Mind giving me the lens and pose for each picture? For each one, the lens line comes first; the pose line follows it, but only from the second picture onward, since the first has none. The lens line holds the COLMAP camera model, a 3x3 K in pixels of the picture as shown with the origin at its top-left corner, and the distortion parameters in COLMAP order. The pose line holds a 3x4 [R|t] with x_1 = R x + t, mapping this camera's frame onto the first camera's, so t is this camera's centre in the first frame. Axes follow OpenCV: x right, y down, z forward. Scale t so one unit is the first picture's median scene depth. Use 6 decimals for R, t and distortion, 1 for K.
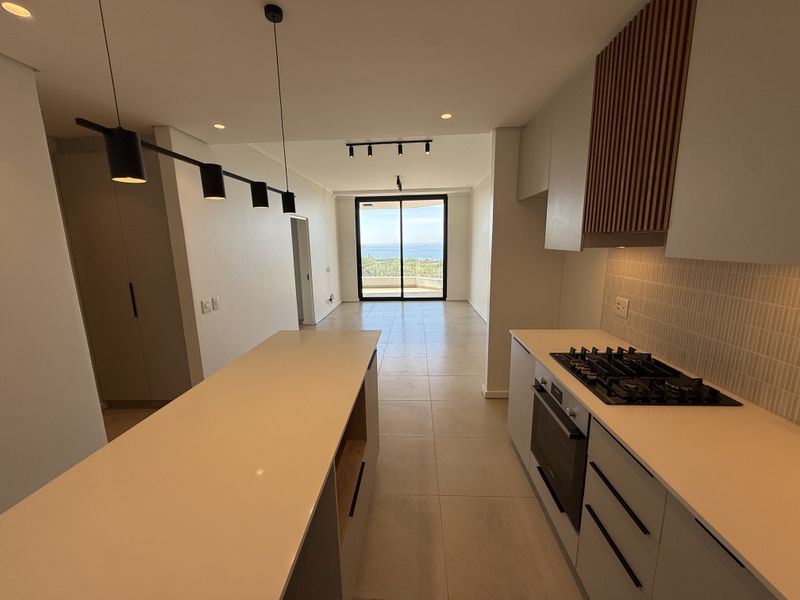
lens RADIAL K [[318.7, 0, 397.4], [0, 318.7, 296.1], [0, 0, 1]] dist [0.004529, -0.000751]
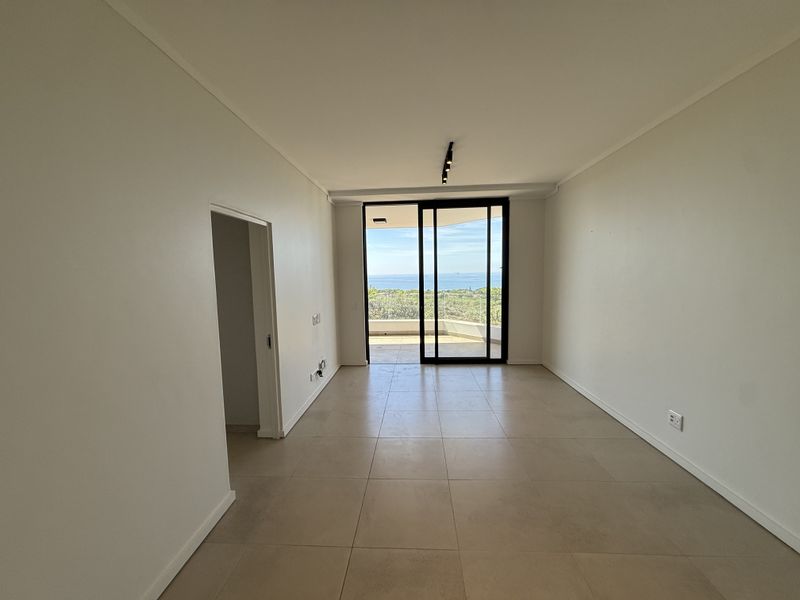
lens RADIAL K [[318.7, 0, 397.1], [0, 318.7, 298.2], [0, 0, 1]] dist [0.004529, -0.000751]
pose [[0.999988, -0.000105, -0.004841, -0.062127], [-0.000327, 0.996016, -0.089171, -0.062256], [0.004831, 0.089171, 0.996005, 0.384512]]
